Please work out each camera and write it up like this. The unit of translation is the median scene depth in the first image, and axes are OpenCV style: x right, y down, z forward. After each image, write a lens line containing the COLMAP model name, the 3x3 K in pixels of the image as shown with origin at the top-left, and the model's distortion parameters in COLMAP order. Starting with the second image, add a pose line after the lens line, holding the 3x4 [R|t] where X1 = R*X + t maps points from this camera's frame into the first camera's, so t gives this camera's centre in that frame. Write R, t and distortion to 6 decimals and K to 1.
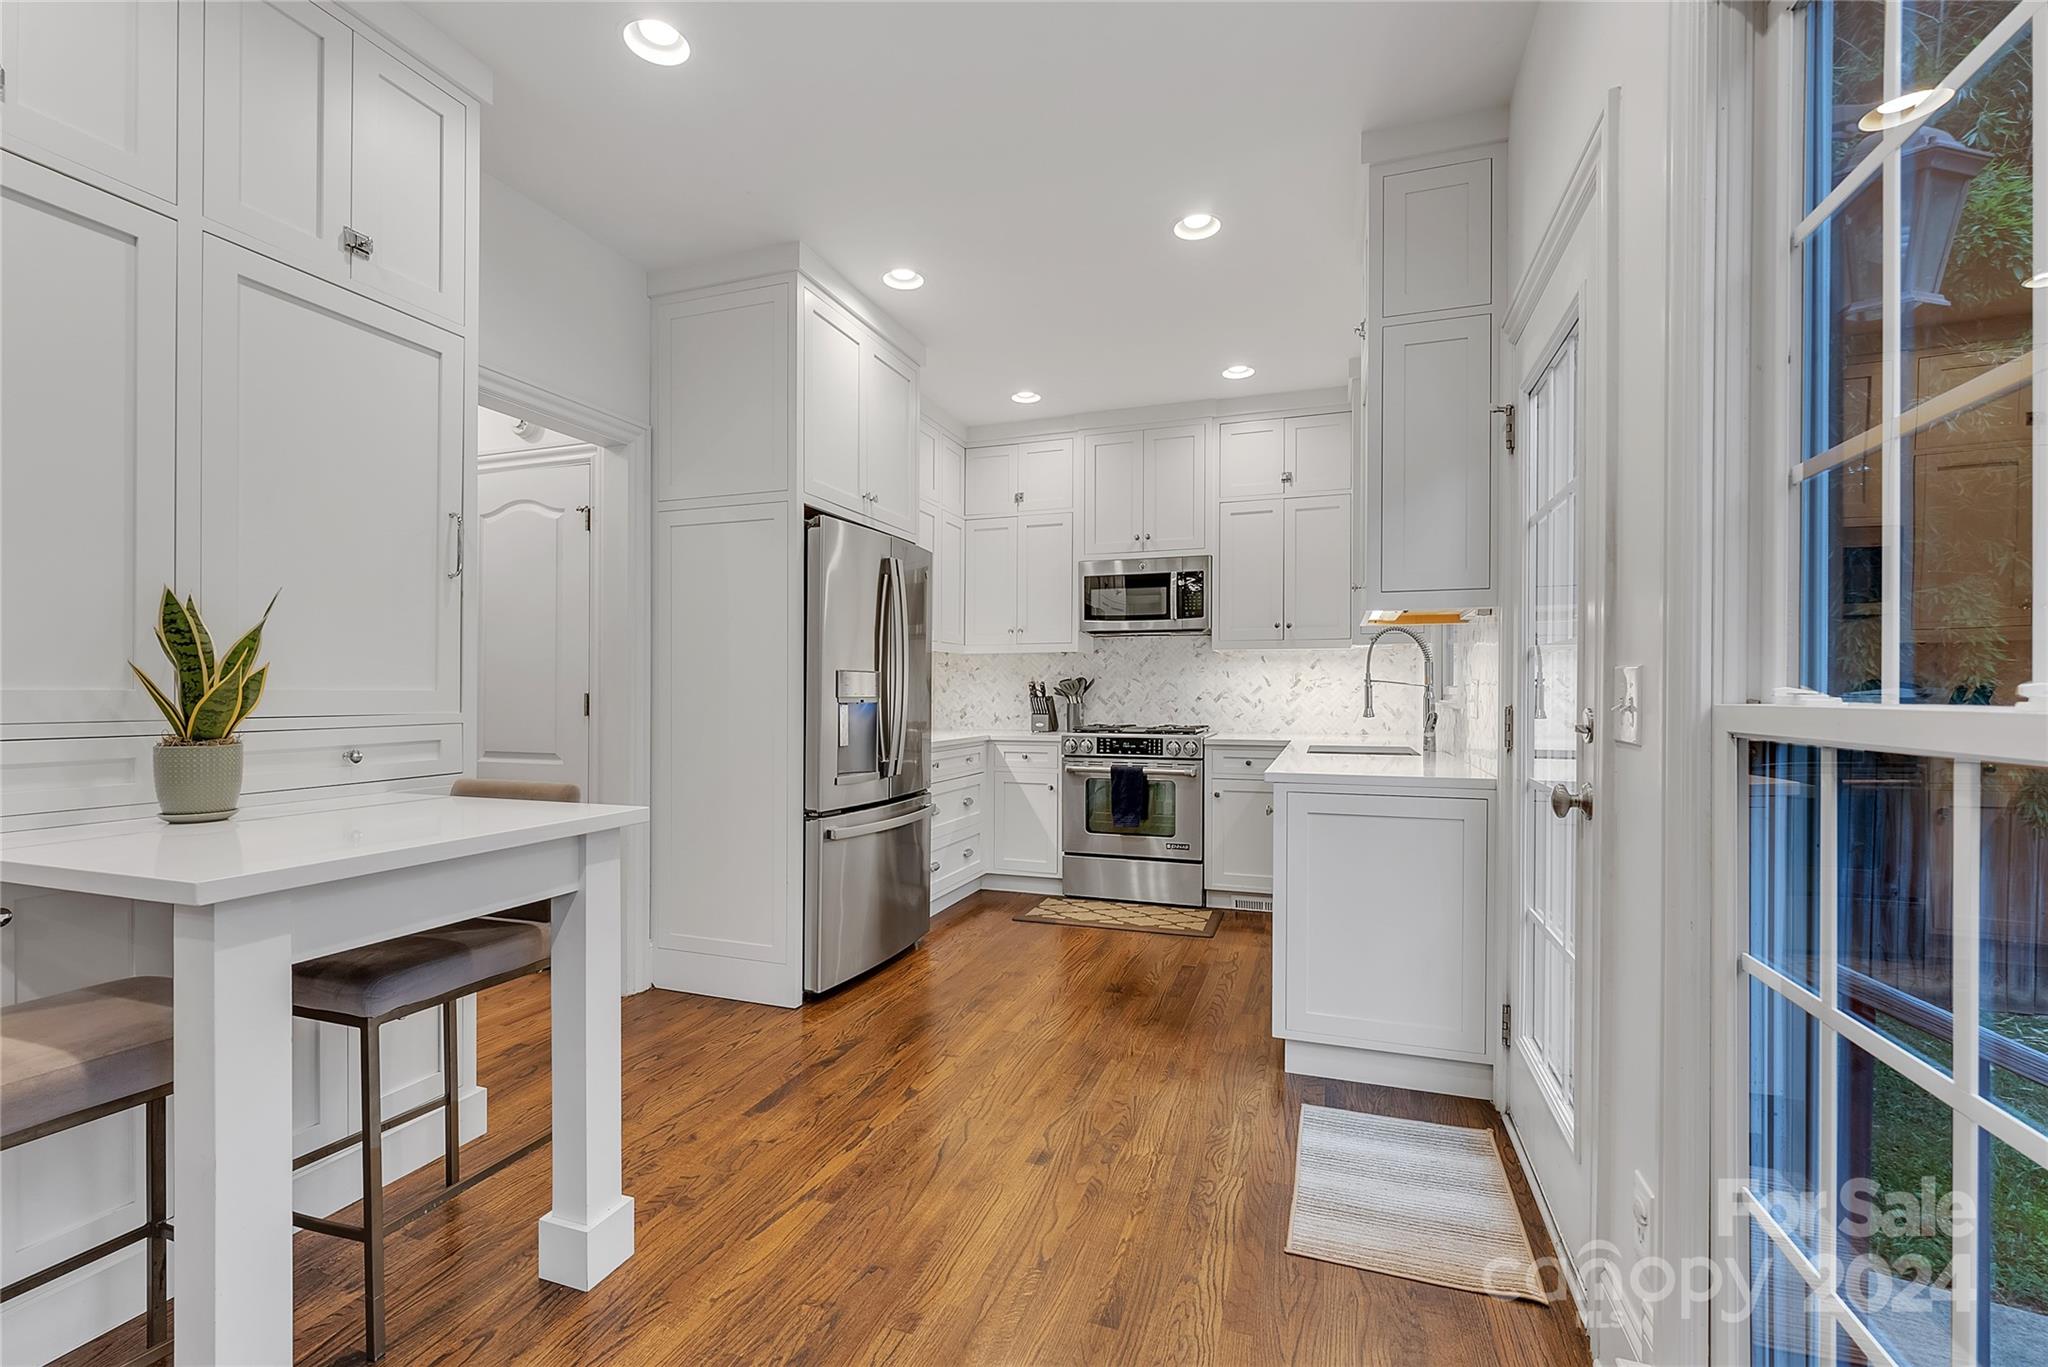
lens RADIAL K [[865.2, 0, 1013.8], [0, 865.2, 705.9], [0, 0, 1]] dist [0.000208, -0.000001]
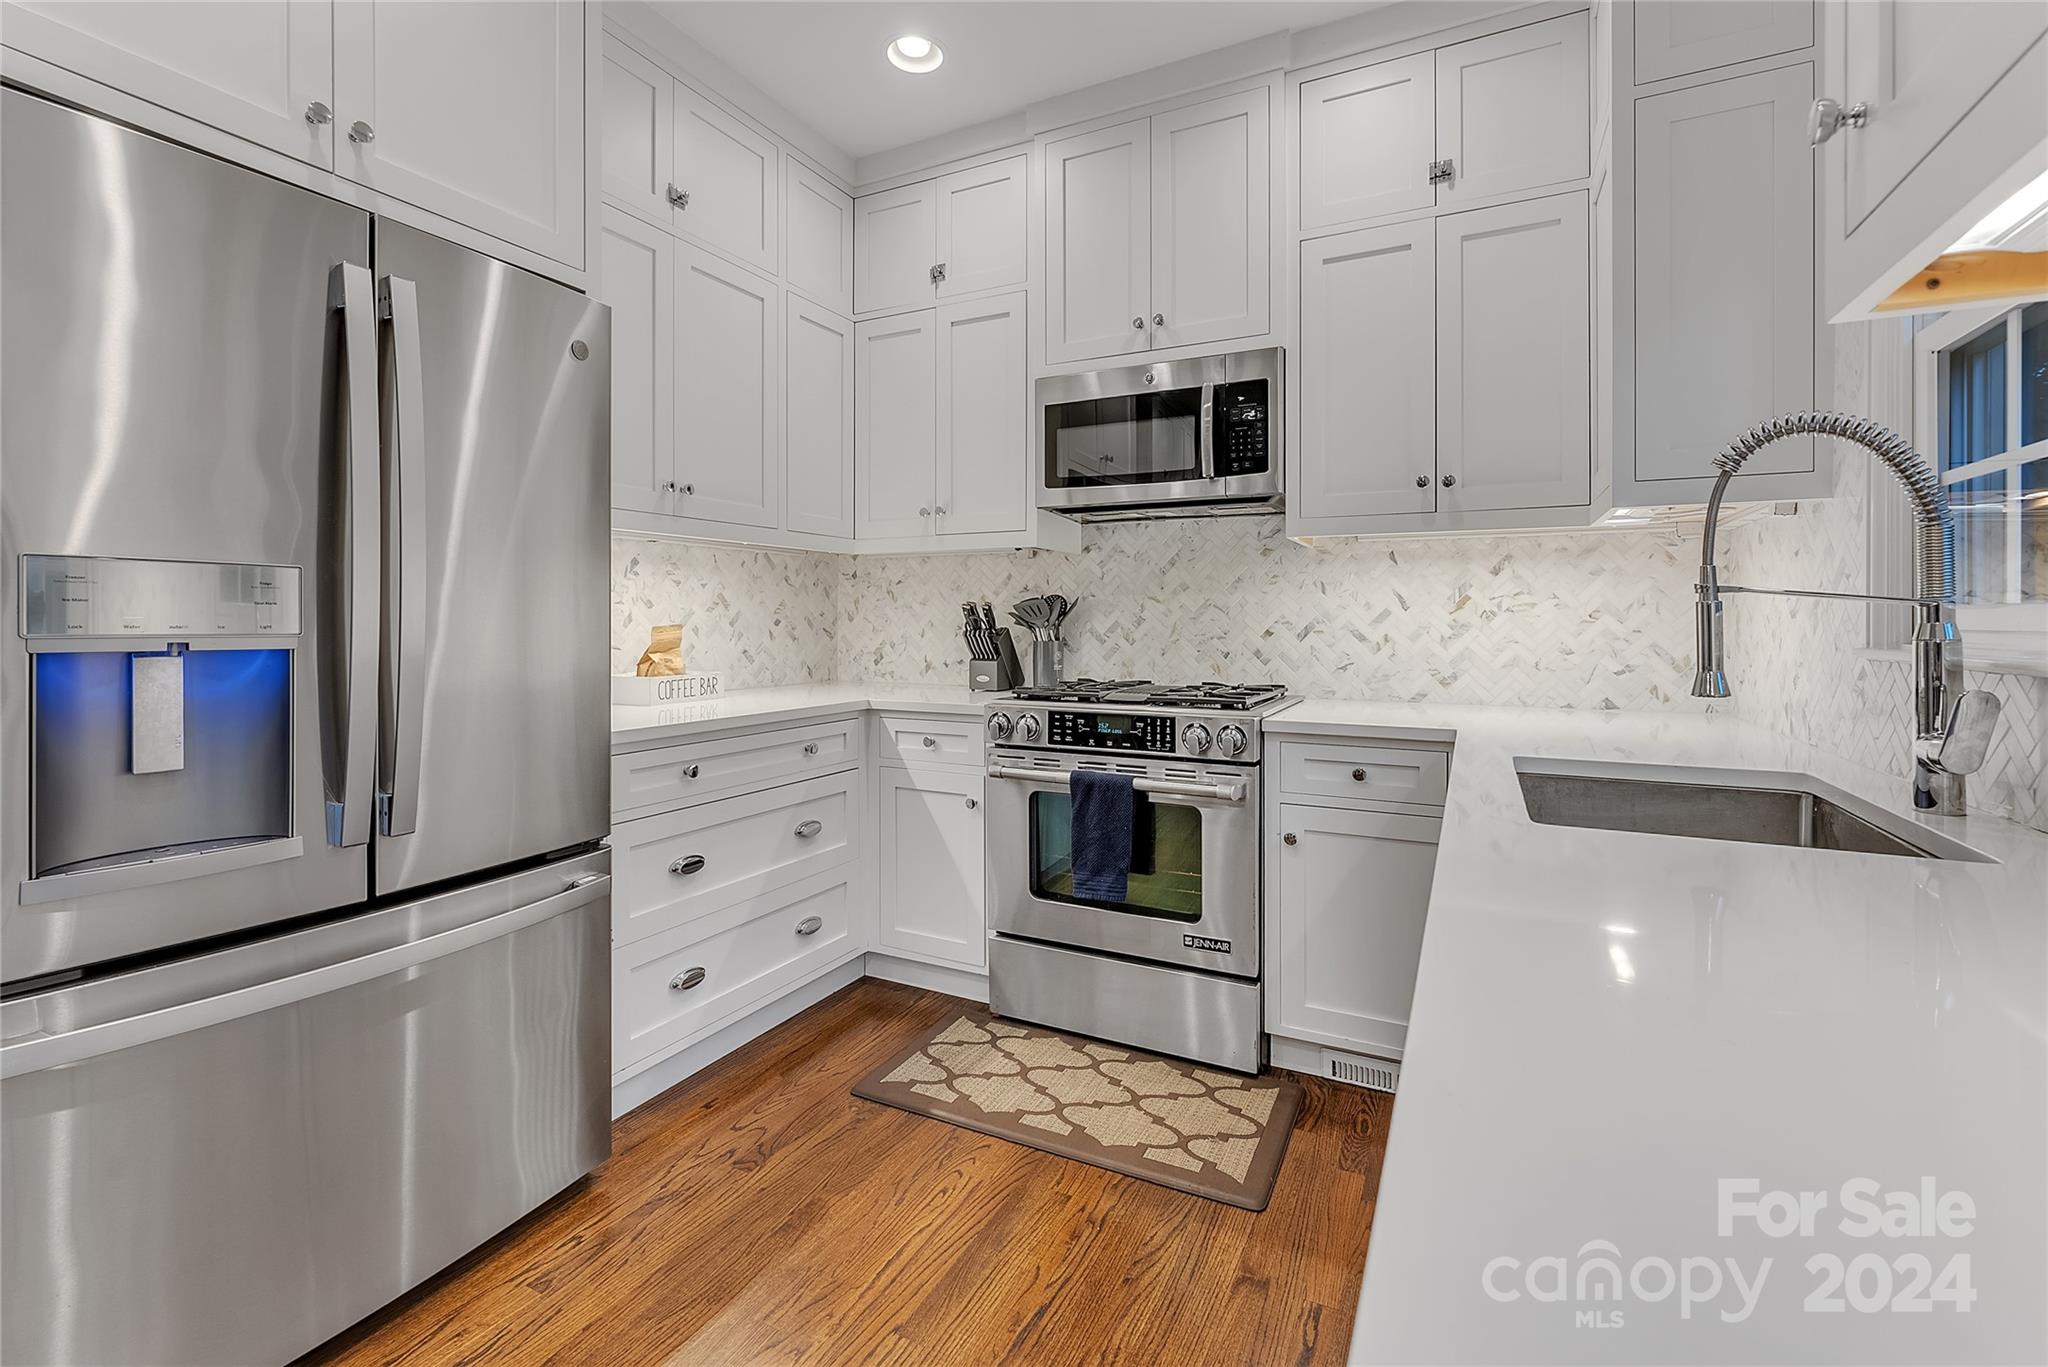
lens RADIAL K [[875.5, 0, 1032.6], [0, 875.5, 624.2], [0, 0, 1]] dist [-0.003053, -0.000102]
pose [[0.993160, 0.001020, -0.116754, 0.143533], [-0.002396, 0.999929, -0.011646, -0.008087], [0.116733, 0.011846, 0.993093, 0.483377]]
